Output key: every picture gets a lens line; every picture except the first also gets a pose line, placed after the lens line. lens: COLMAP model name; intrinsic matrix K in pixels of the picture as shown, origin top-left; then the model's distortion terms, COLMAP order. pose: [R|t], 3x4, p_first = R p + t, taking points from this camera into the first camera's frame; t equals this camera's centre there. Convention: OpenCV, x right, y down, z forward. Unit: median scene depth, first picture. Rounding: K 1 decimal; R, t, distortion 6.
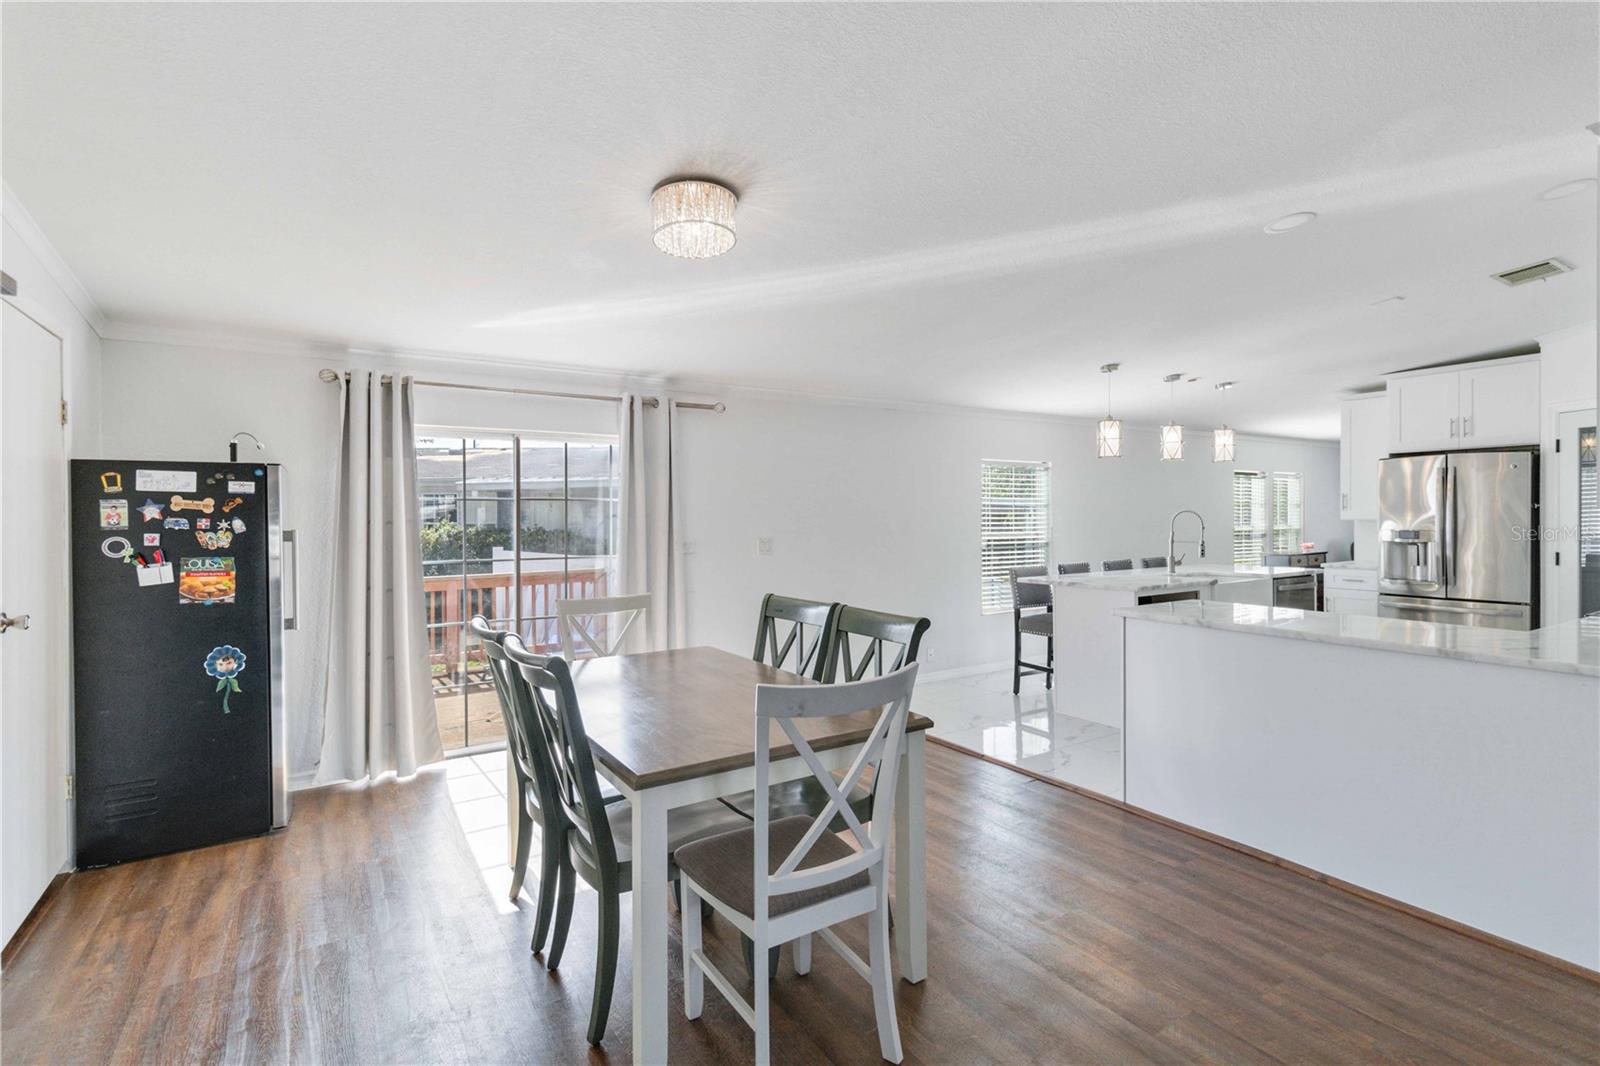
lens RADIAL K [[746.6, 0, 800.5], [0, 746.6, 525.8], [0, 0, 1]] dist [0.000733, 0.000682]
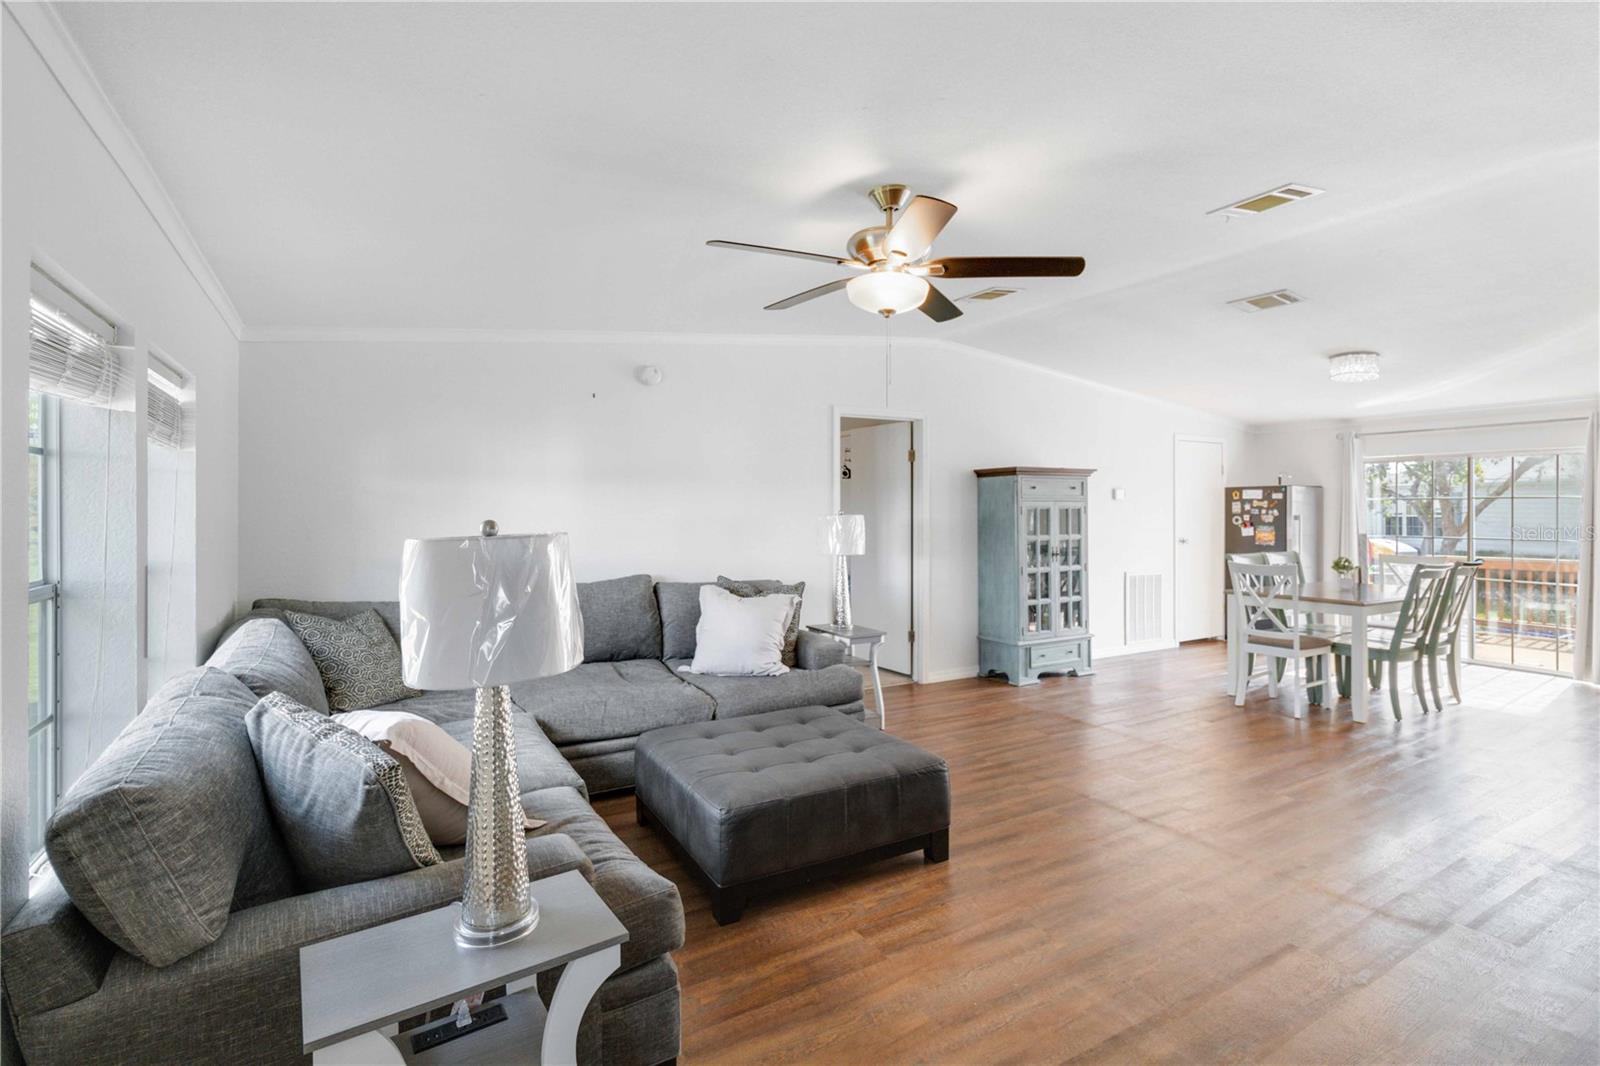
lens RADIAL K [[746.6, 0, 811.3], [0, 746.6, 507.3], [0, 0, 1]] dist [0.000733, 0.000682]
pose [[-0.039742, 0.004923, -0.999198, 1.684653], [-0.009685, 0.999939, 0.005312, -0.015545], [0.999163, 0.009889, -0.039692, -0.364903]]
